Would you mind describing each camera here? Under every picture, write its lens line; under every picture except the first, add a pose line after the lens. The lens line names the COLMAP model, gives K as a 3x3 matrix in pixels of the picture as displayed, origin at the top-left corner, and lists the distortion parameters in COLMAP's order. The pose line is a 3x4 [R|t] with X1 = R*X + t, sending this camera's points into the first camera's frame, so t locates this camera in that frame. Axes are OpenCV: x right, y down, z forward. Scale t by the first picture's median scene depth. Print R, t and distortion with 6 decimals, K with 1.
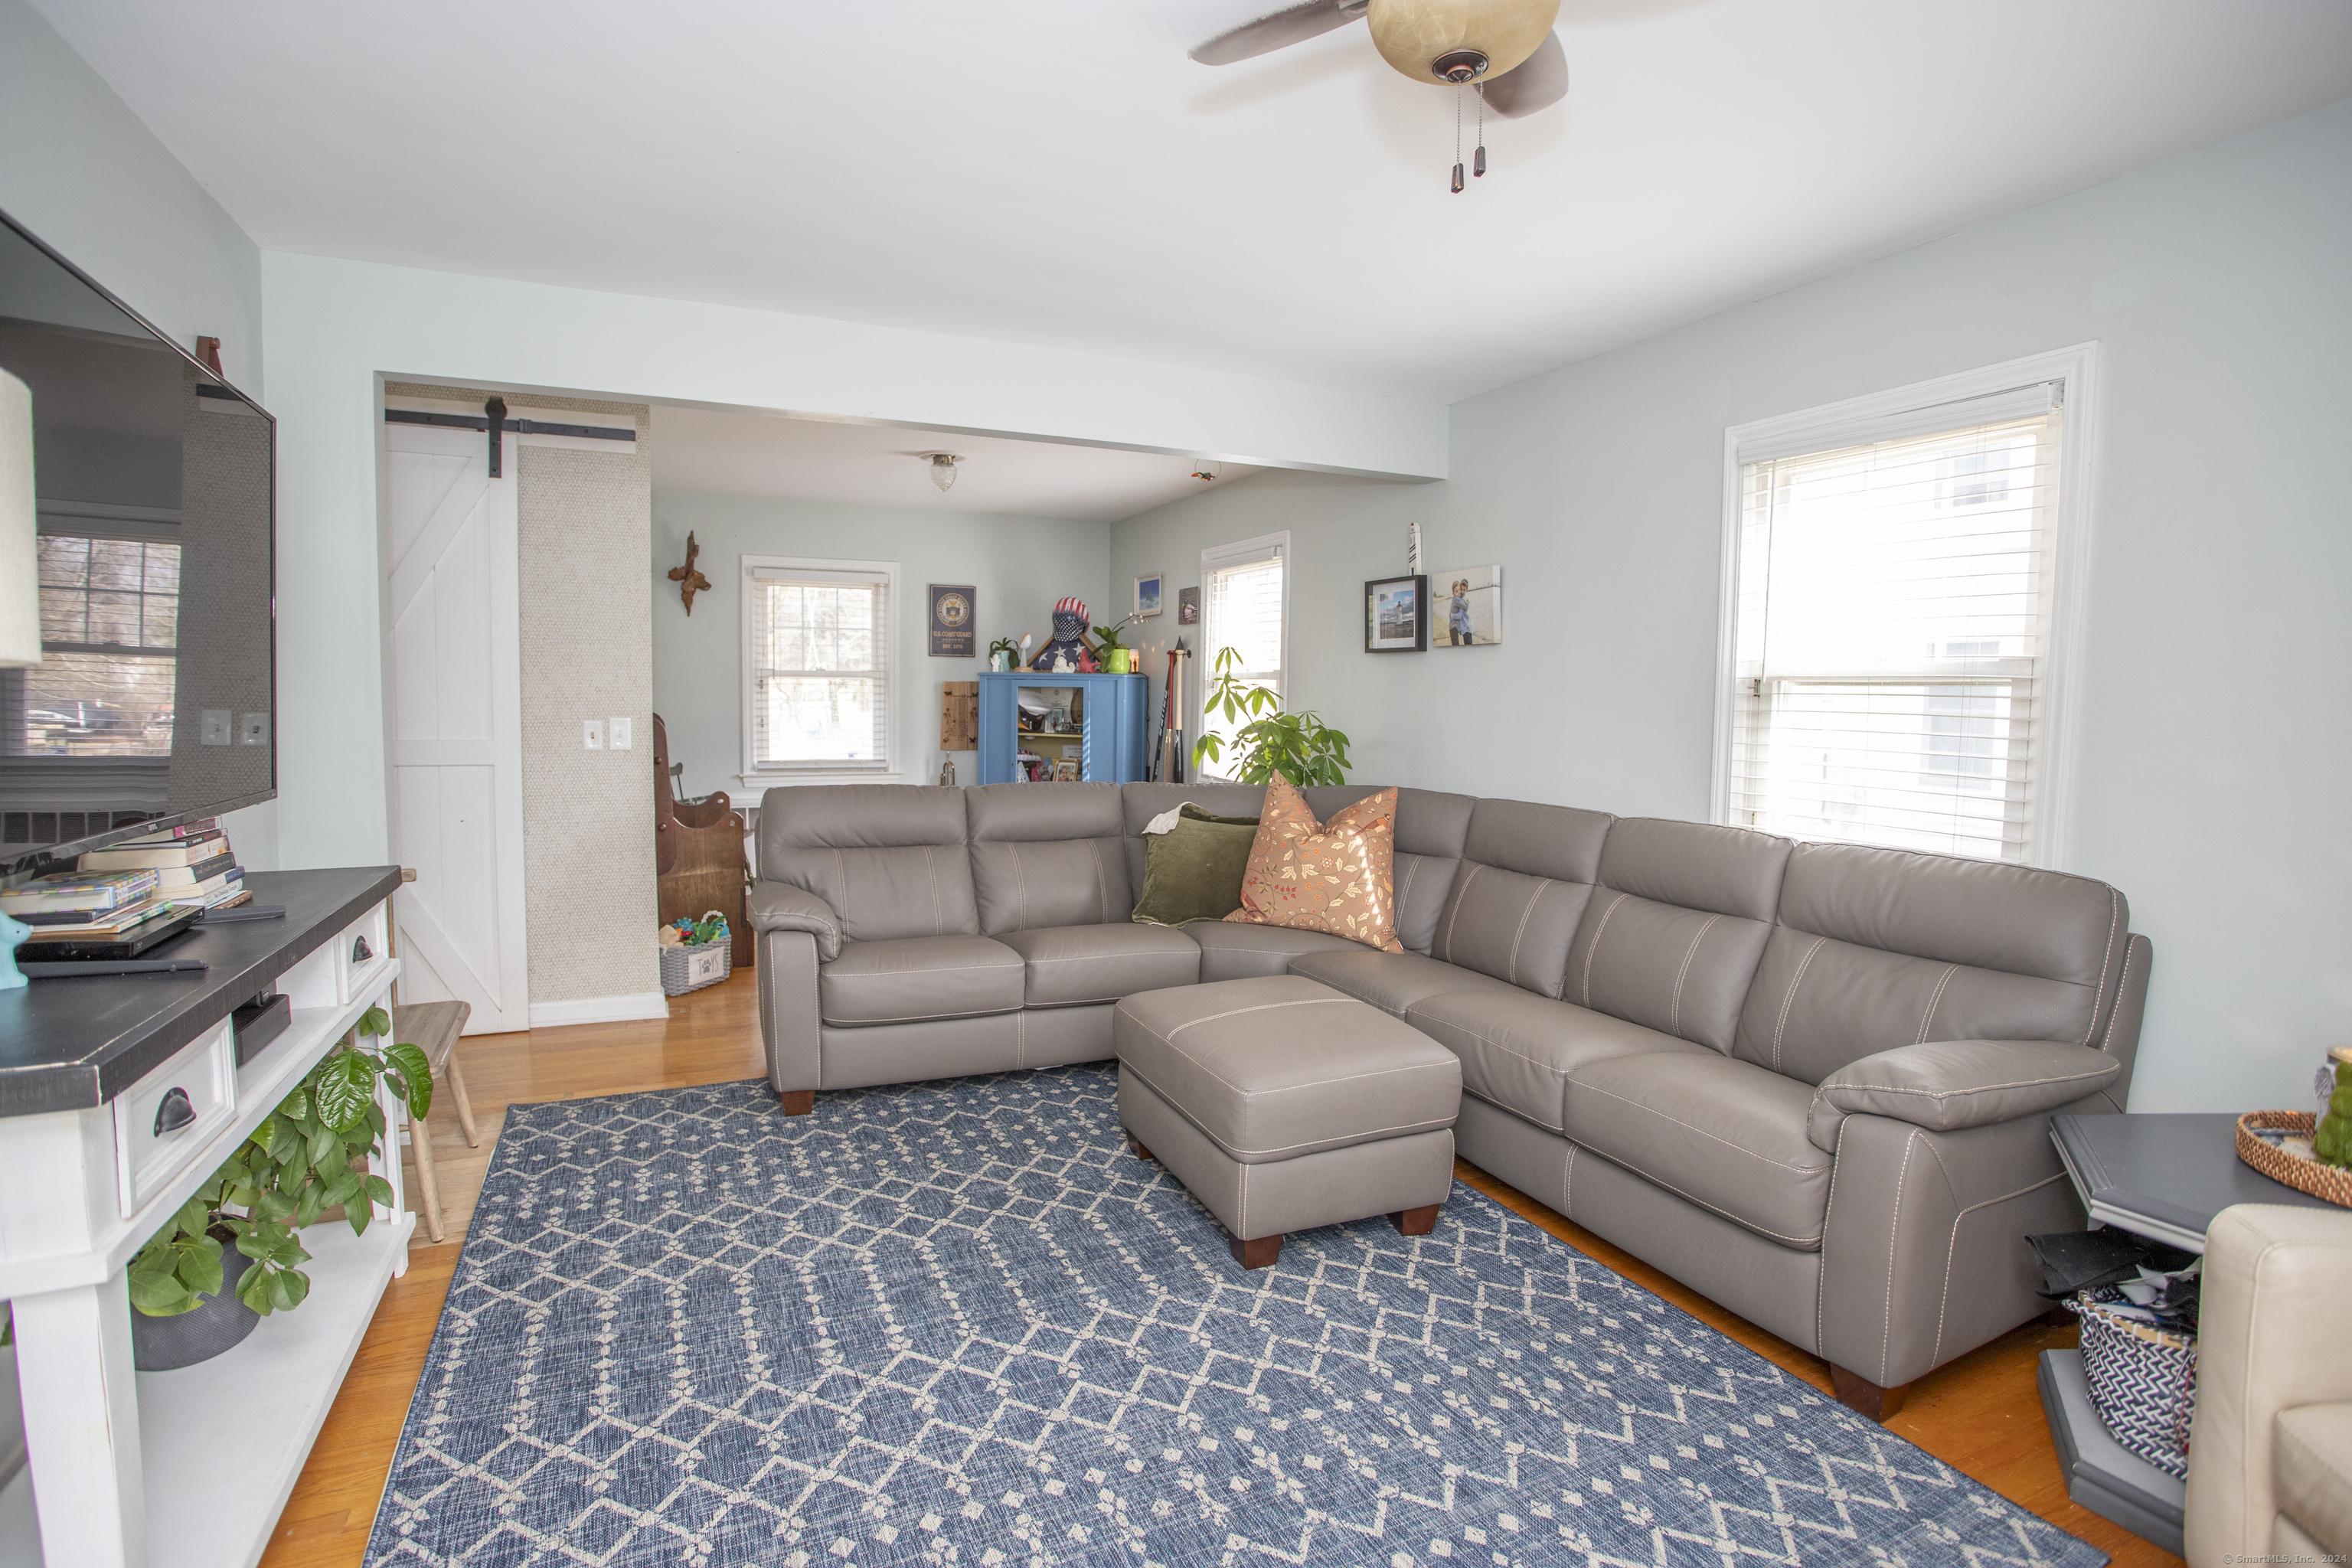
lens RADIAL K [[1138.9, 0, 1165.8], [0, 1138.9, 773.5], [0, 0, 1]] dist [-0.082896, 0.034679]
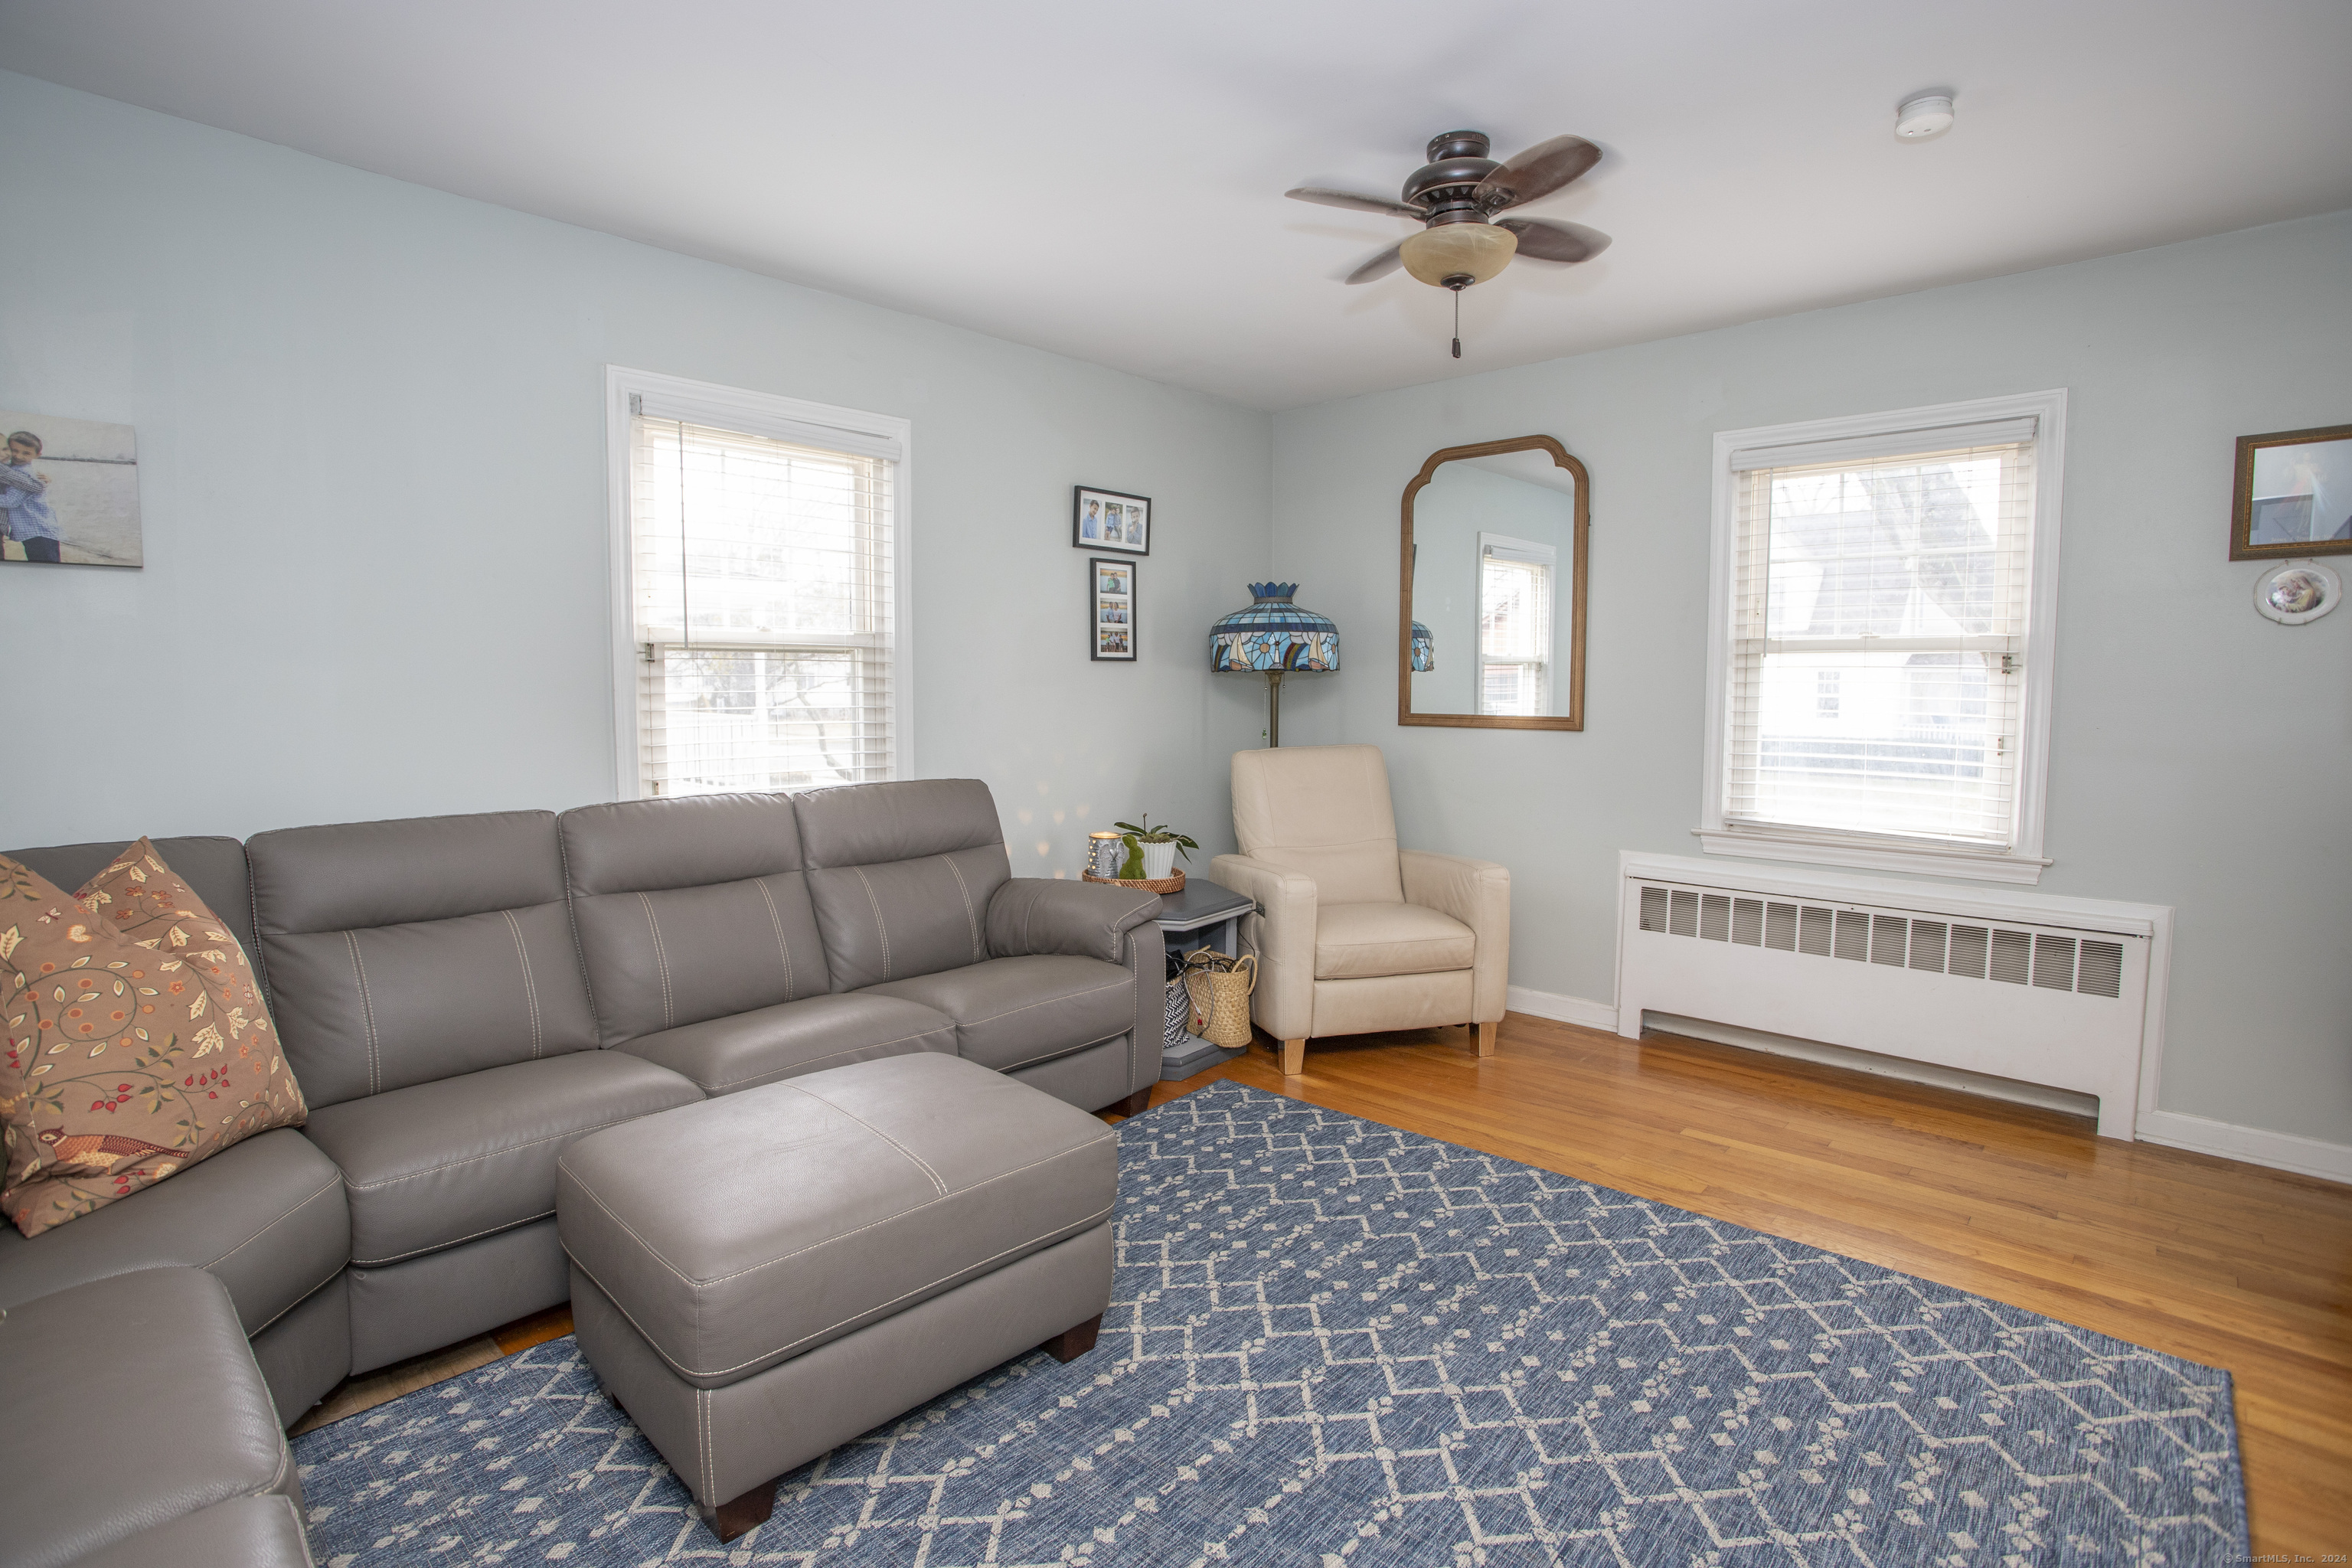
lens RADIAL K [[1138.9, 0, 1165.8], [0, 1138.9, 773.5], [0, 0, 1]] dist [-0.082896, 0.034679]
pose [[-0.383623, -0.085520, 0.919521, -0.834086], [0.059957, 0.991296, 0.117209, -0.093196], [-0.921541, 0.100096, -0.375156, 1.503377]]
